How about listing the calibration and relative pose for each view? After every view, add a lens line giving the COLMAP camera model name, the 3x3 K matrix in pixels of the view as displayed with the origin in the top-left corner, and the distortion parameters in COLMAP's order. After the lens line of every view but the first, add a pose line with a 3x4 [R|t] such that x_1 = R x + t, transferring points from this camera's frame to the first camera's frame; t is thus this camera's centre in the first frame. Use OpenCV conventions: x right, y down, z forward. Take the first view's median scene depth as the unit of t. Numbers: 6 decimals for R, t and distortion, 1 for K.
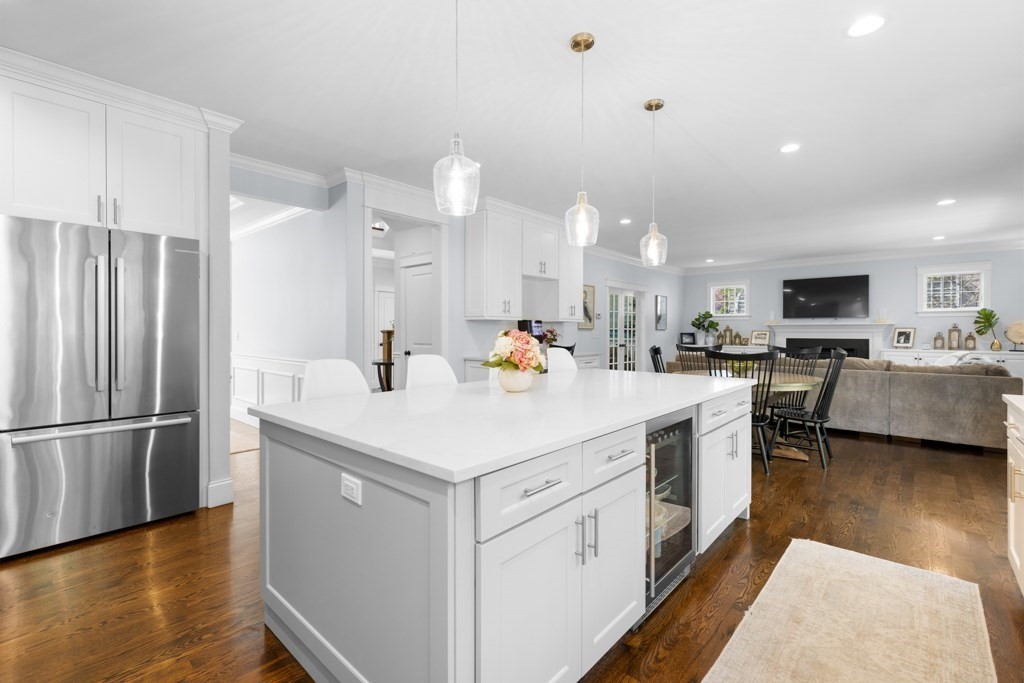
lens RADIAL K [[454.0, 0, 511.8], [0, 454.0, 332.6], [0, 0, 1]] dist [0.002958, -0.000393]
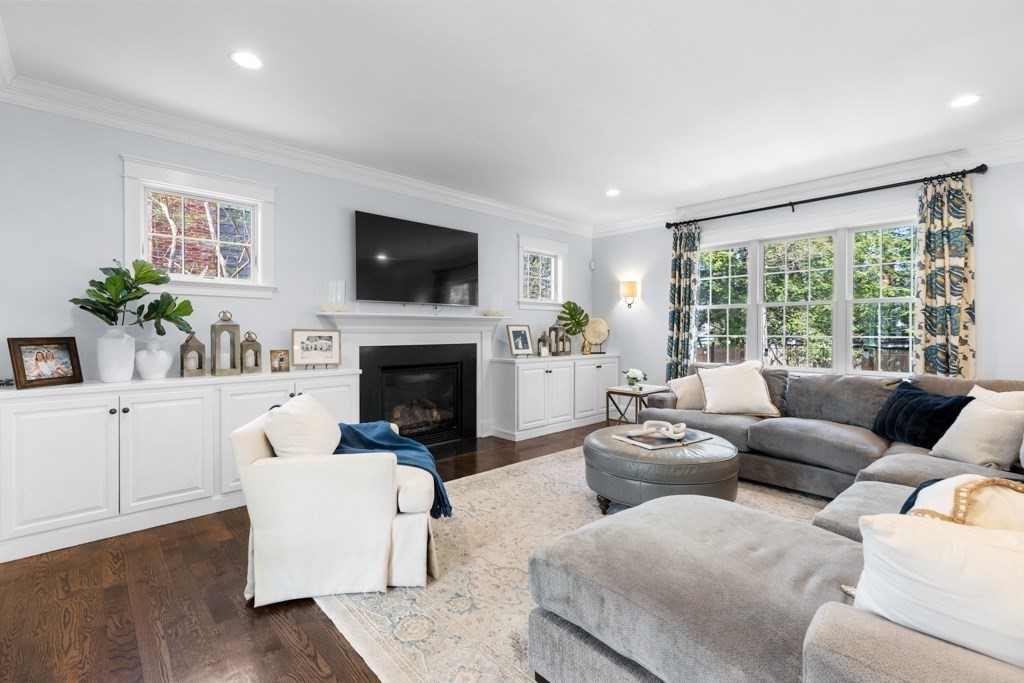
lens RADIAL K [[454.0, 0, 511.8], [0, 454.0, 332.6], [0, 0, 1]] dist [0.002958, -0.000393]
pose [[0.087908, -0.008239, 0.996094, 0.186104], [0.001992, 0.999965, 0.008096, -0.004033], [-0.996127, 0.001273, 0.087922, 0.819642]]
